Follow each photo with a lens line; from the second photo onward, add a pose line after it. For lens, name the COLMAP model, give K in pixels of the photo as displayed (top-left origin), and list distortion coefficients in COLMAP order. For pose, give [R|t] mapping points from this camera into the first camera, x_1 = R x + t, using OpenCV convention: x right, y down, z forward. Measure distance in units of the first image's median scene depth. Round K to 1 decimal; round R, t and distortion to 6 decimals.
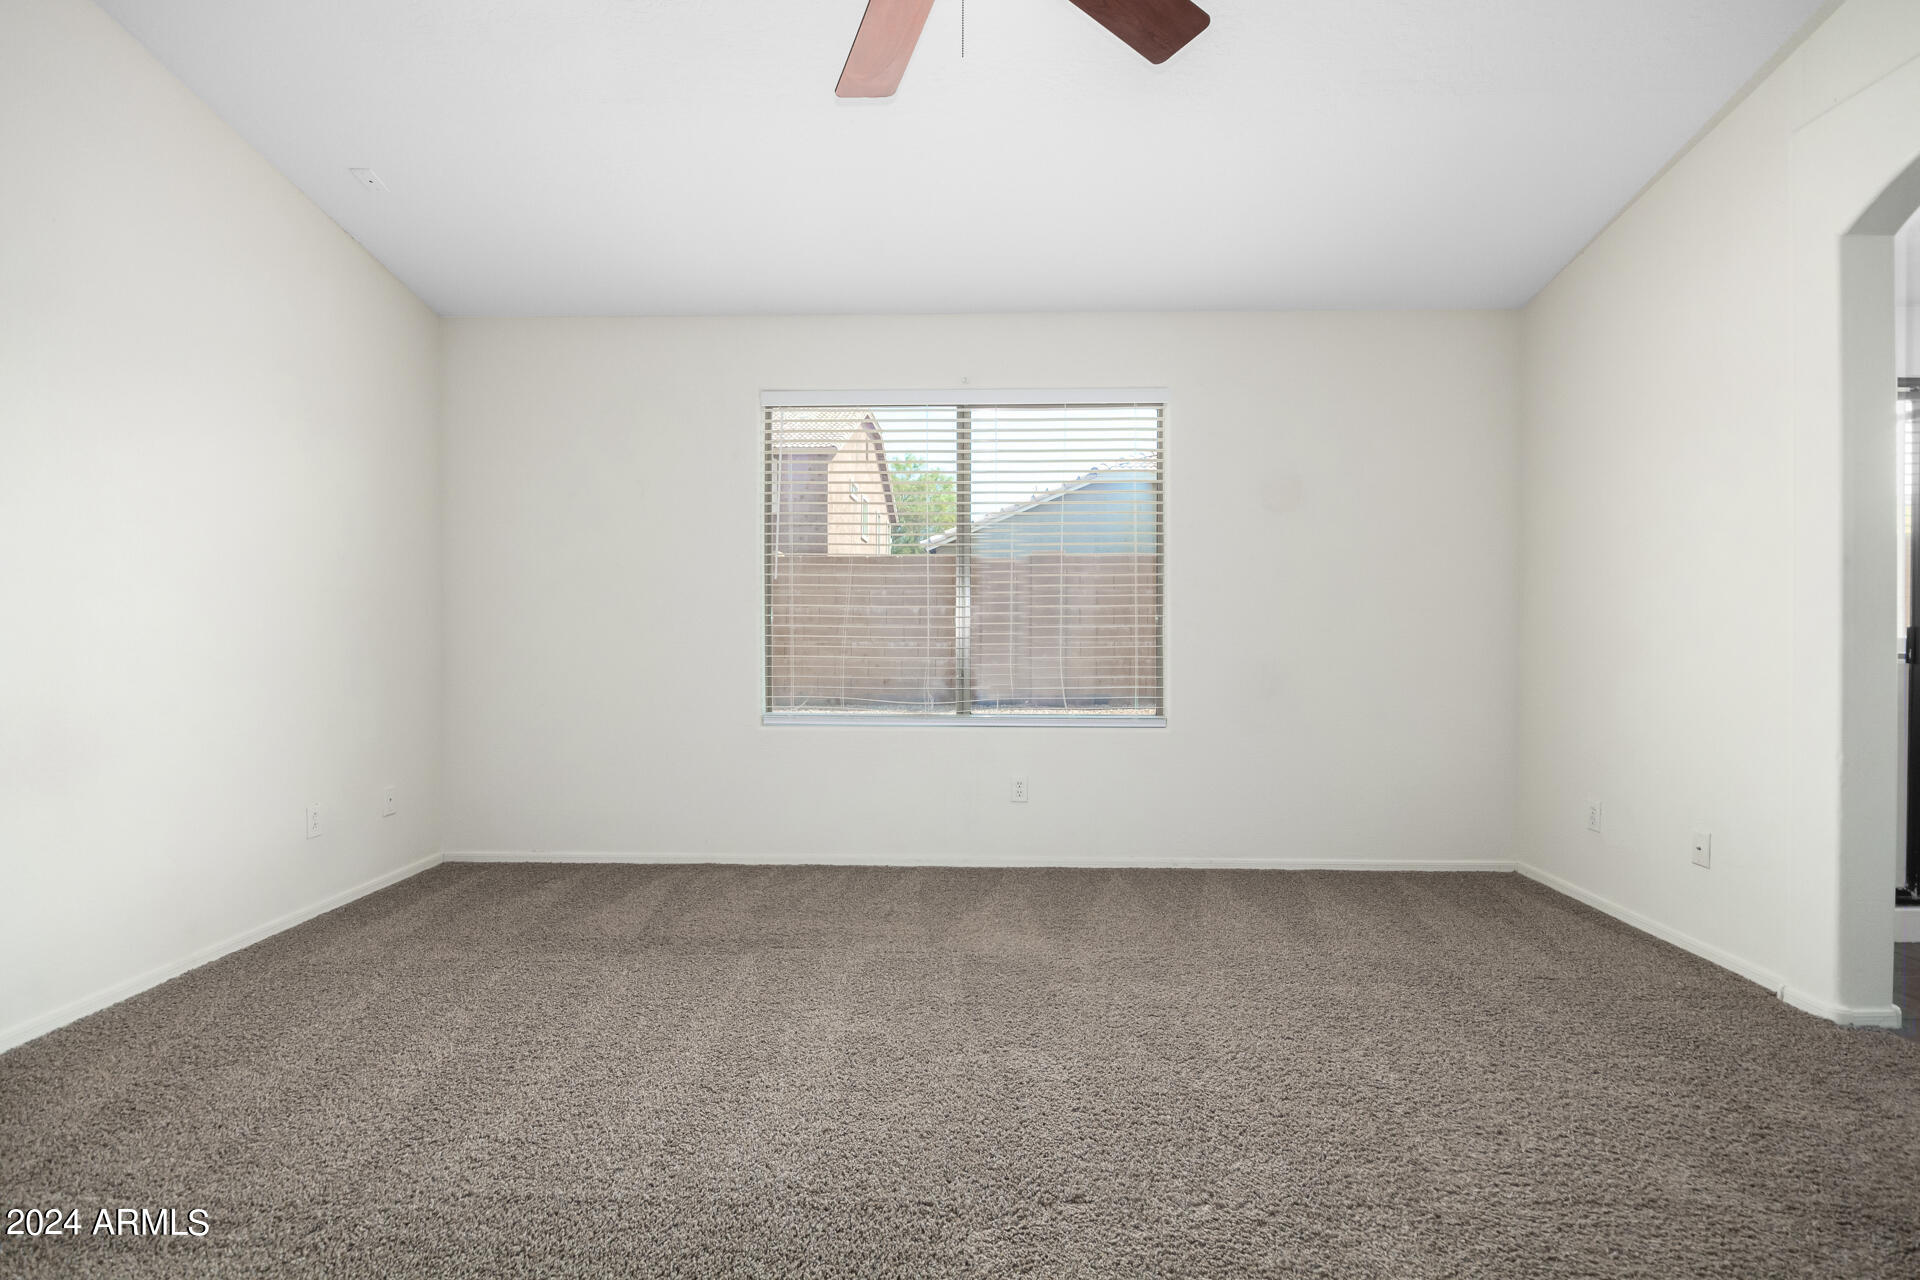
lens RADIAL K [[904.6, 0, 961.1], [0, 904.6, 635.5], [0, 0, 1]] dist [0.008493, -0.004525]
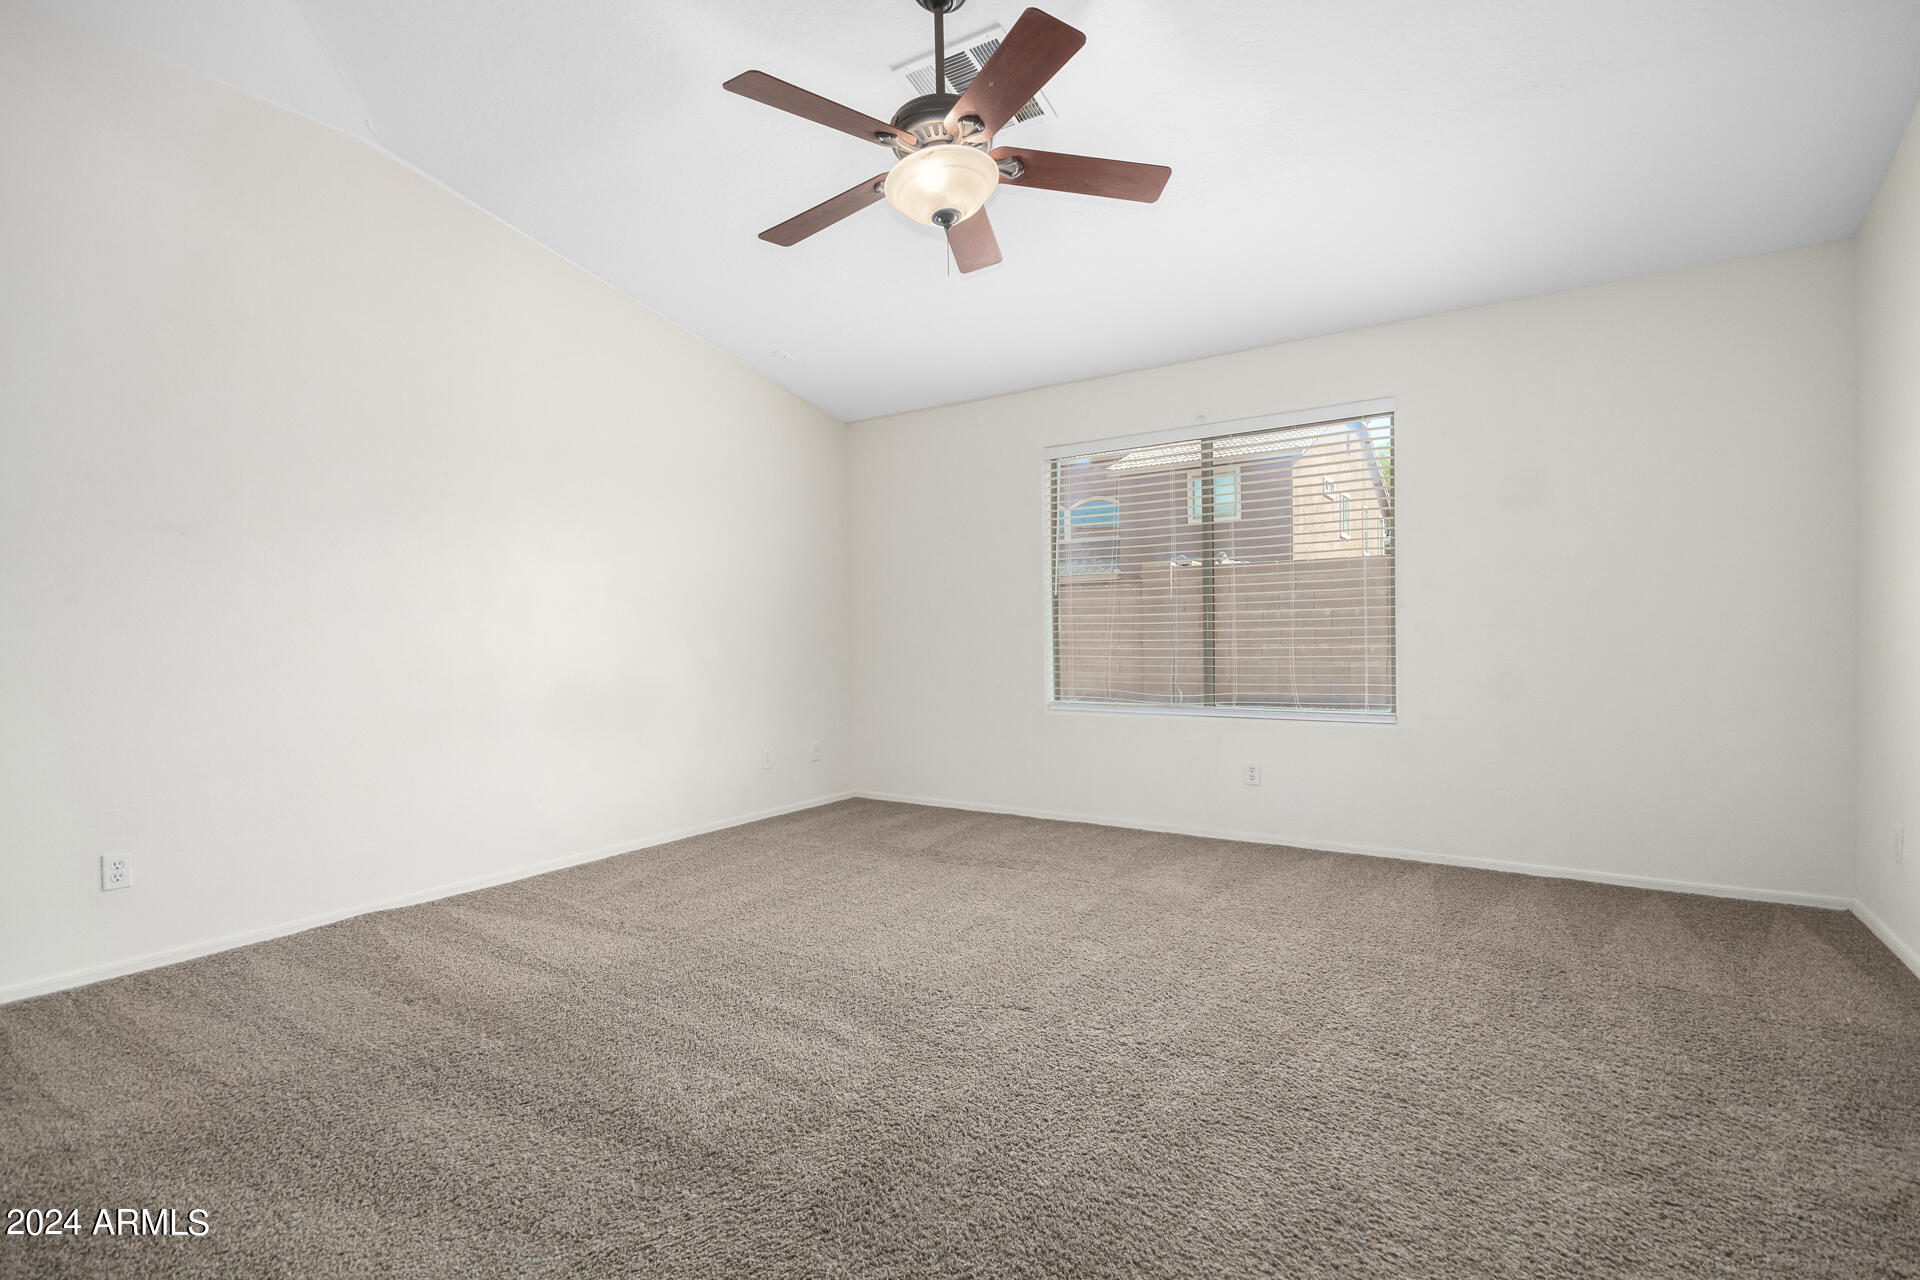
lens RADIAL K [[904.6, 0, 973.4], [0, 904.6, 643.8], [0, 0, 1]] dist [0.008493, -0.004525]
pose [[0.849953, -0.008473, -0.526791, 0.392665], [0.010709, 0.999942, 0.001195, 0.003078], [0.526750, -0.006657, 0.849994, -0.151687]]
